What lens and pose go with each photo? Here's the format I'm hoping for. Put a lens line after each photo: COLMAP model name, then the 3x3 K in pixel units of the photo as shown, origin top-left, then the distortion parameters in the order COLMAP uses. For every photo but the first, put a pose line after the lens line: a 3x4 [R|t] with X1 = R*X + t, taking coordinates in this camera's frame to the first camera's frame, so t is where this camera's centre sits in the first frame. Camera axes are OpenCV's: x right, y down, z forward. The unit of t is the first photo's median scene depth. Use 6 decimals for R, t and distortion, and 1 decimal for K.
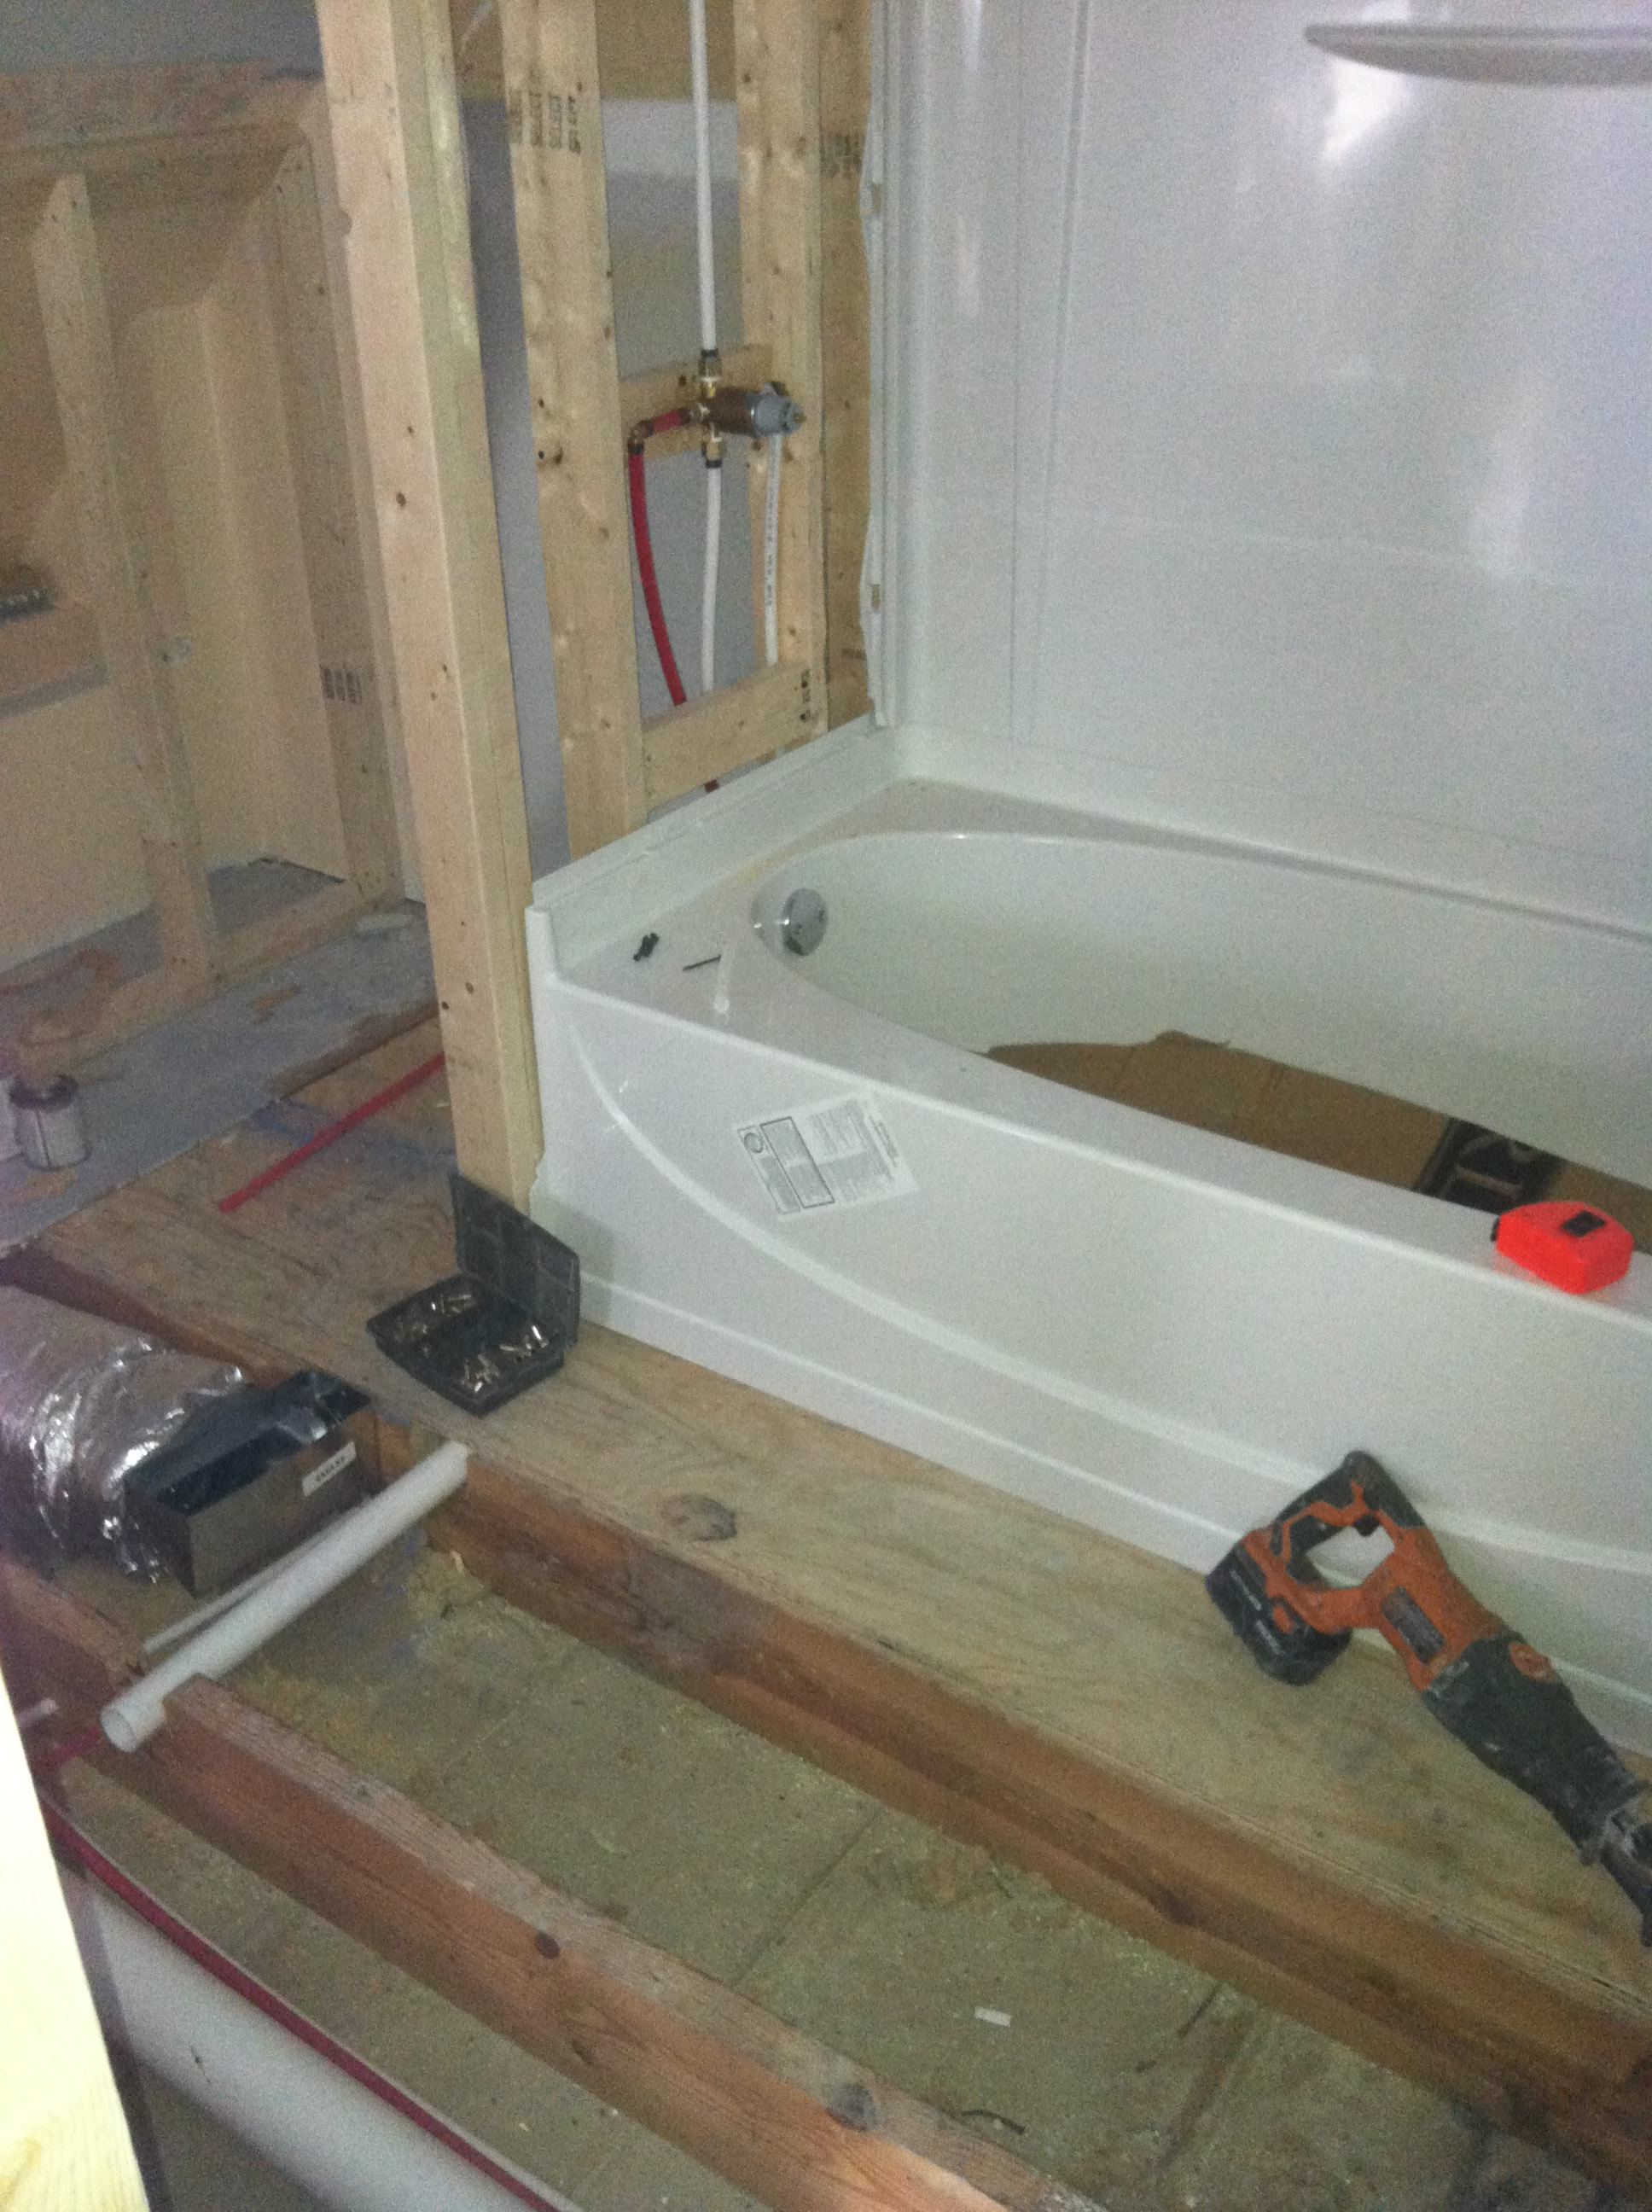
lens RADIAL K [[2026.7, 0, 826.0], [0, 2026.7, 1106.0], [0, 0, 1]] dist [-0.113395, 0.000312]
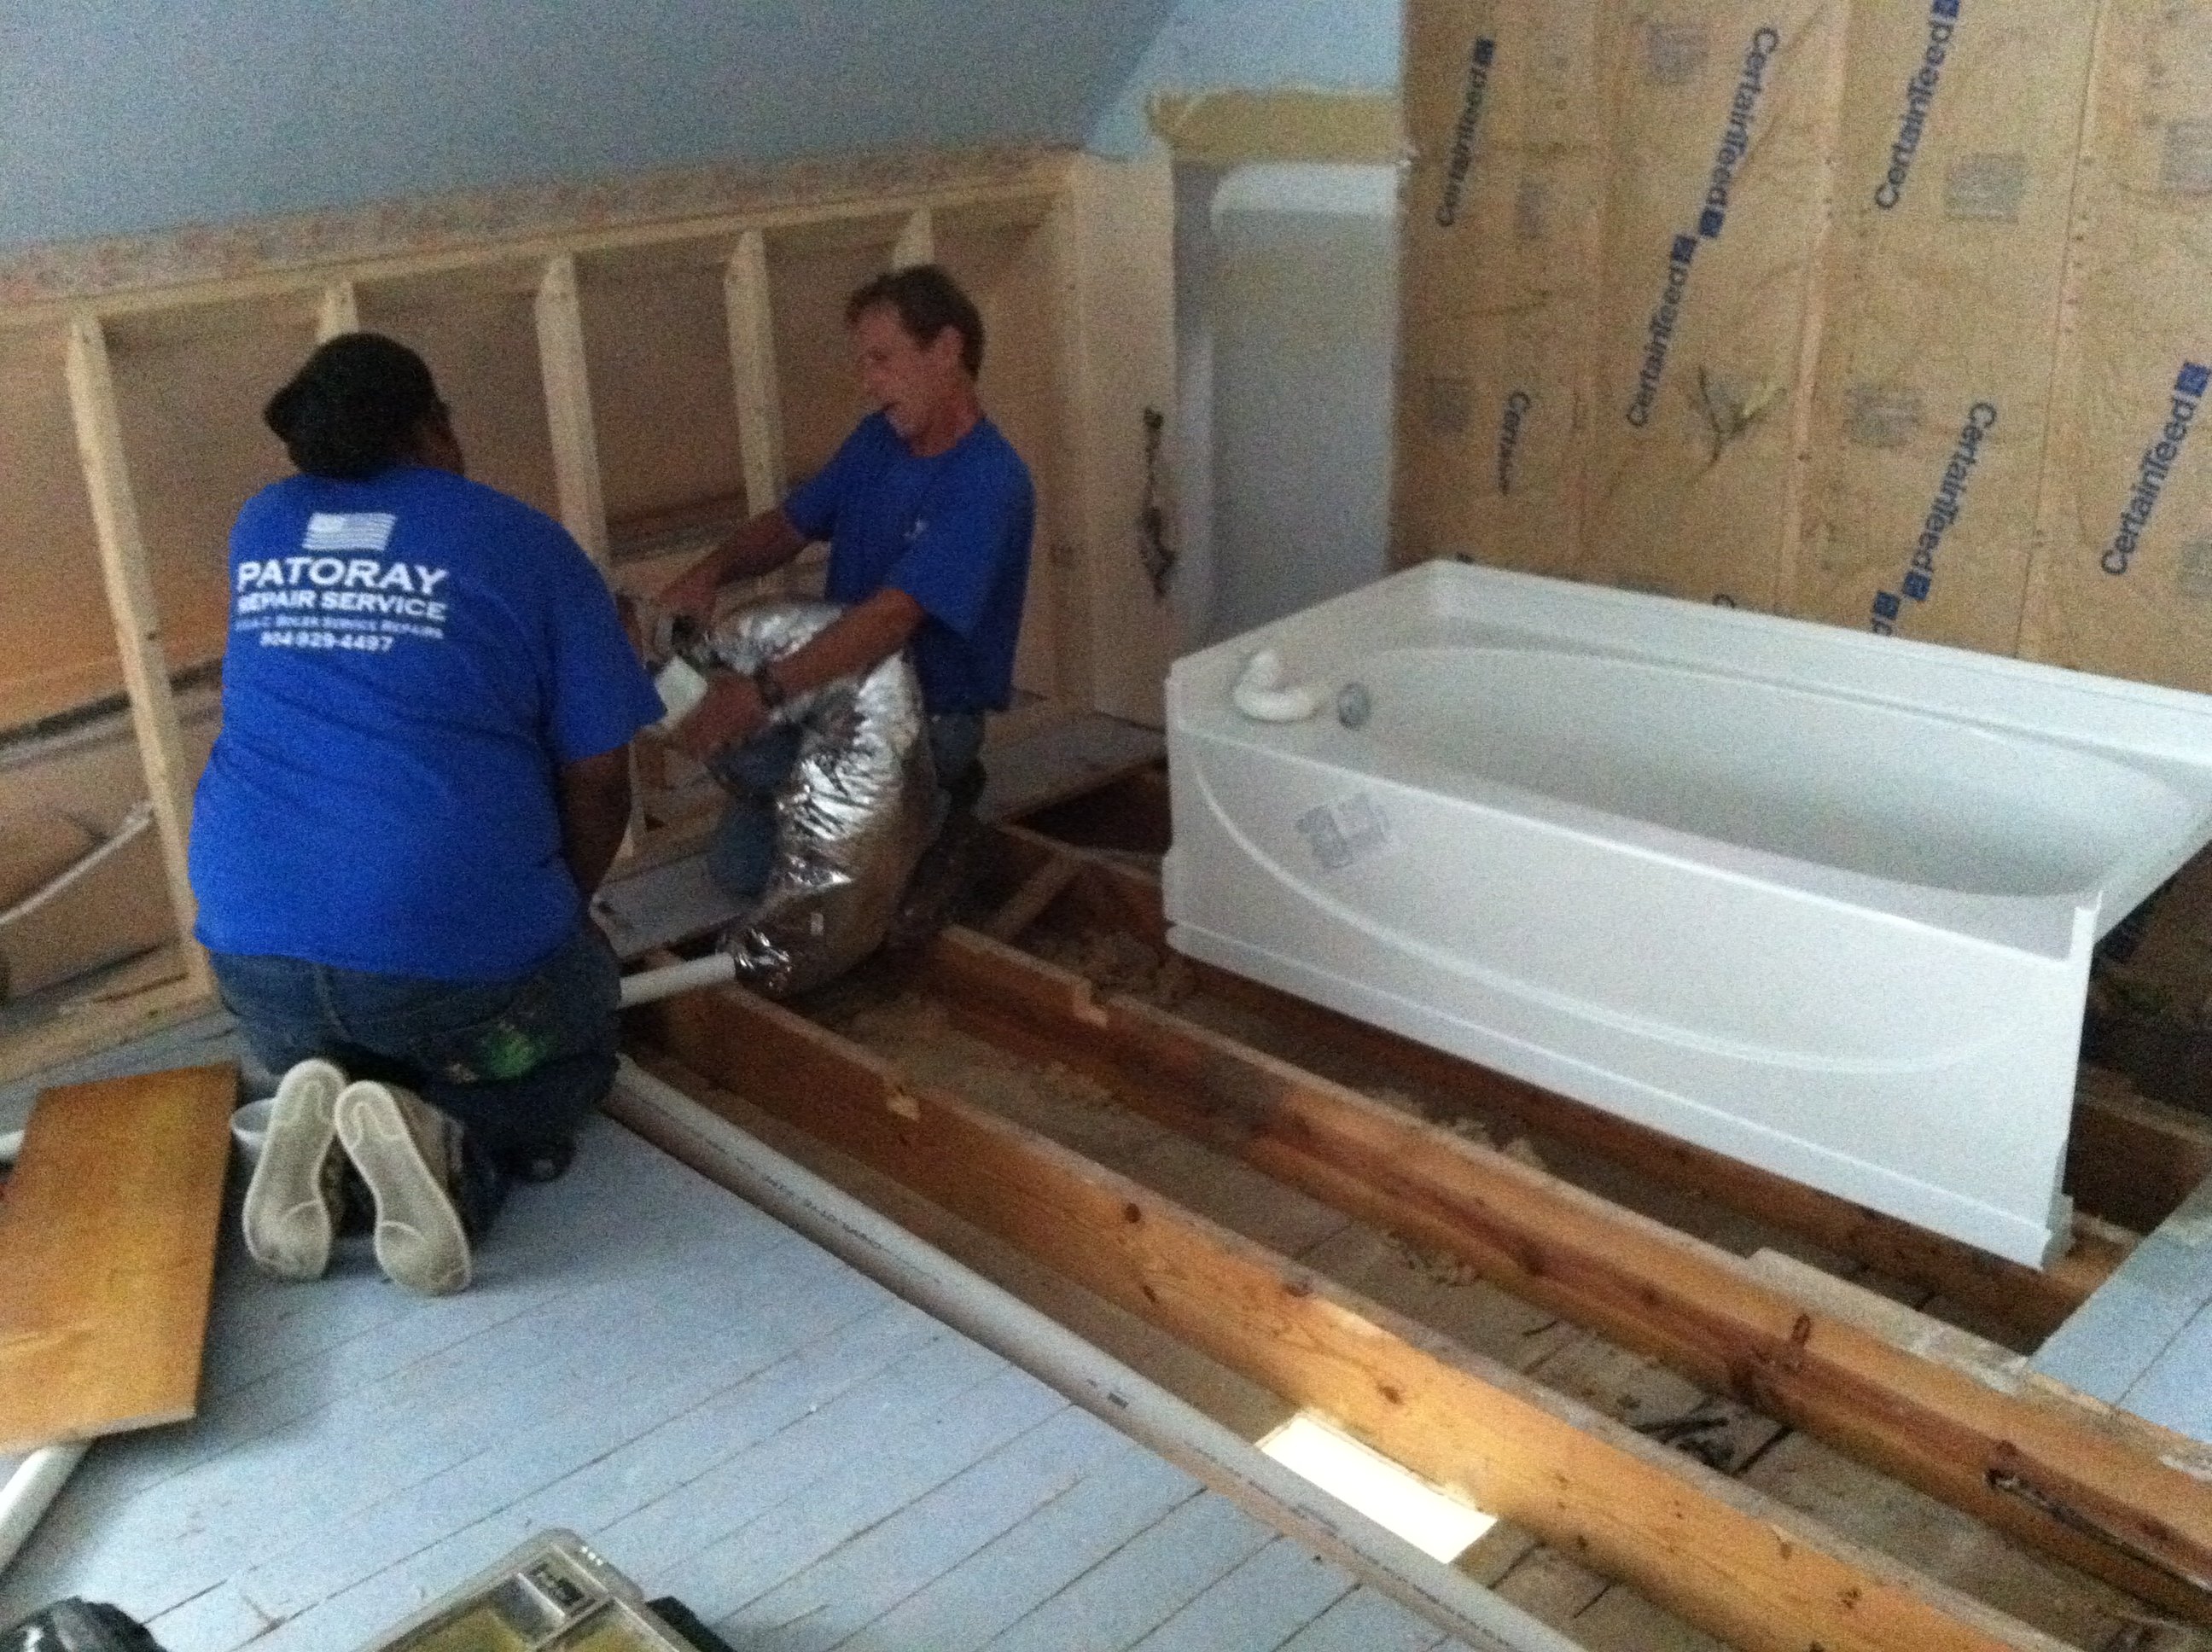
lens RADIAL K [[2026.7, 0, 1106.0], [0, 2026.7, 826.0], [0, 0, 1]] dist [-0.113395, 0.000312]
pose [[0.980251, 0.026121, -0.196027, 0.120240], [-0.053207, 0.989523, -0.134210, 0.236696], [0.190467, 0.141990, 0.971371, -0.525216]]
